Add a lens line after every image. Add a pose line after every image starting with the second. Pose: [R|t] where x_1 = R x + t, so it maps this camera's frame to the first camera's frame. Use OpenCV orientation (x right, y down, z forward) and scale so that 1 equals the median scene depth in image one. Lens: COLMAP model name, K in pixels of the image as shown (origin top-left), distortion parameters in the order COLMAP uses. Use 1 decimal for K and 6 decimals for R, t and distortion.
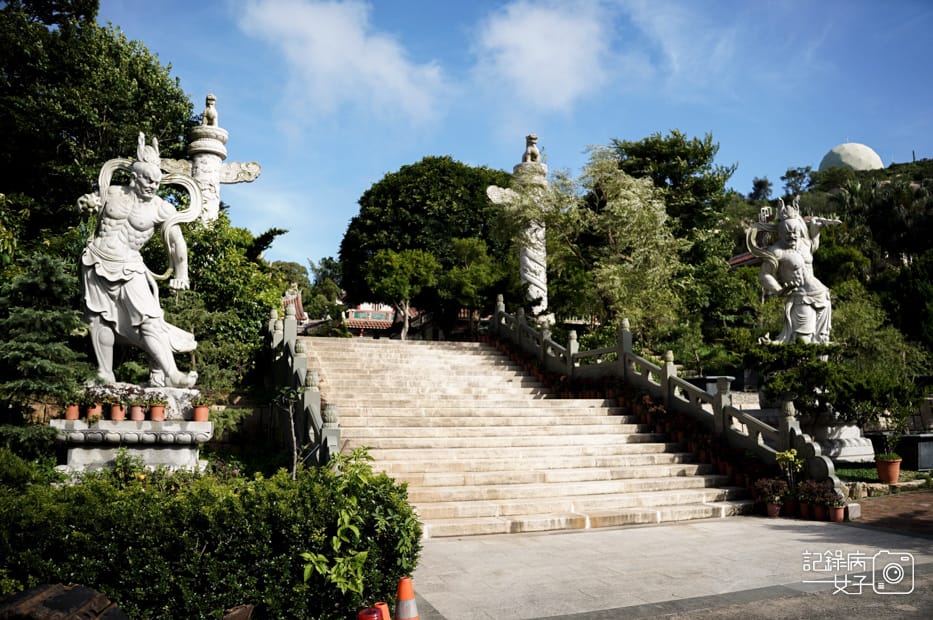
lens RADIAL K [[719.9, 0, 466.5], [0, 719.9, 310.0], [0, 0, 1]] dist [-0.175240, 0.109786]
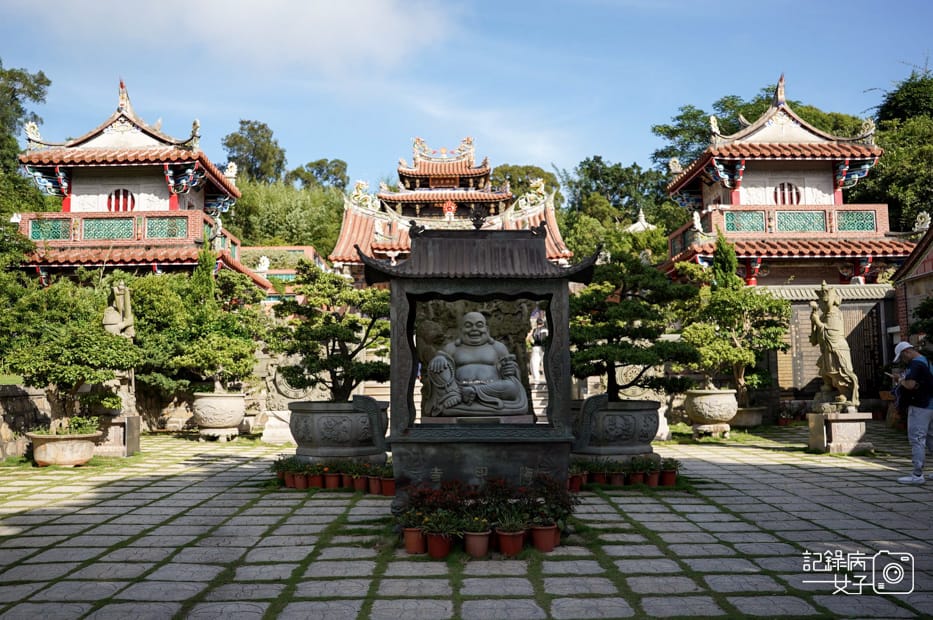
lens RADIAL K [[885.6, 0, 466.5], [0, 885.6, 310.0], [0, 0, 1]] dist [0.000102, -0.000015]
pose [[0.949795, -0.039129, -0.310416, -0.114611], [0.053643, 0.997823, 0.038355, 0.020148], [0.308240, -0.053081, 0.949827, 0.455816]]
